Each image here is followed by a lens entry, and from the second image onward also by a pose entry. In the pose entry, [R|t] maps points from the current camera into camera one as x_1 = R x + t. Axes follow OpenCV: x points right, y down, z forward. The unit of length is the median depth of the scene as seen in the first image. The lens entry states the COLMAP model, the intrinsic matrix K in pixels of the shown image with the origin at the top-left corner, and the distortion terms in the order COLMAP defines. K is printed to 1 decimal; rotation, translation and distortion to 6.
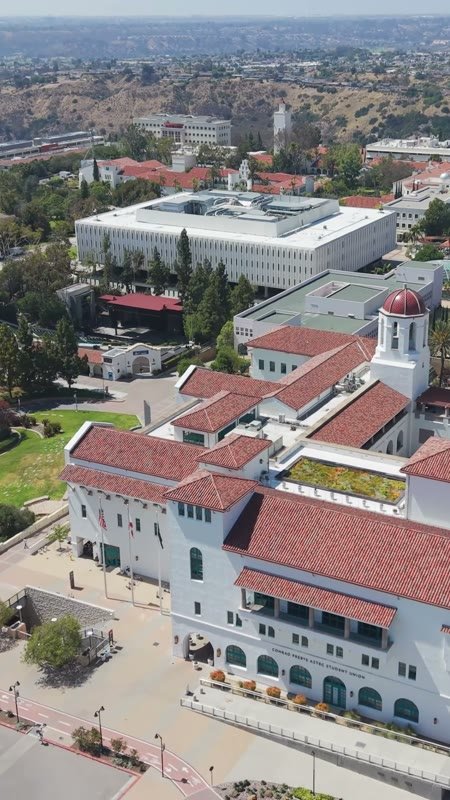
lens RADIAL K [[1053.6, 0, 225.0], [0, 1053.6, 400.0], [0, 0, 1]] dist [0.152985, -0.682951]
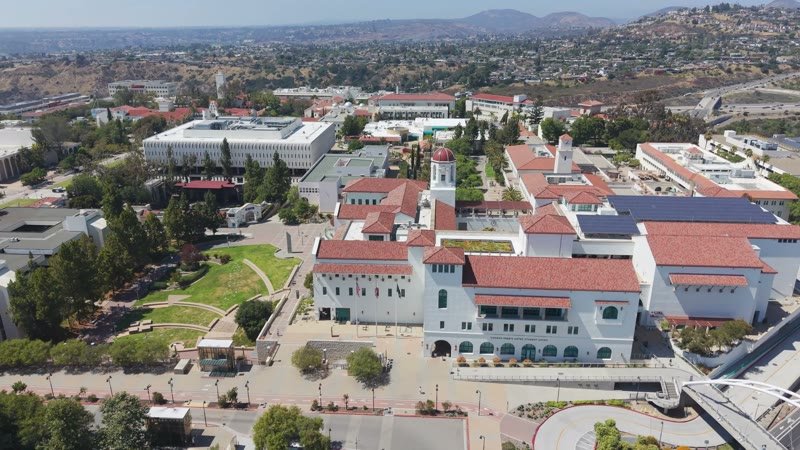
lens RADIAL K [[604.0, 0, 400.0], [0, 604.0, 225.0], [0, 0, 1]] dist [0.051250, -0.071793]
pose [[0.916664, -0.128630, 0.378394, -0.235062], [0.139167, 0.990269, -0.000503, 0.013259], [-0.374647, 0.053121, 0.925644, 0.052006]]
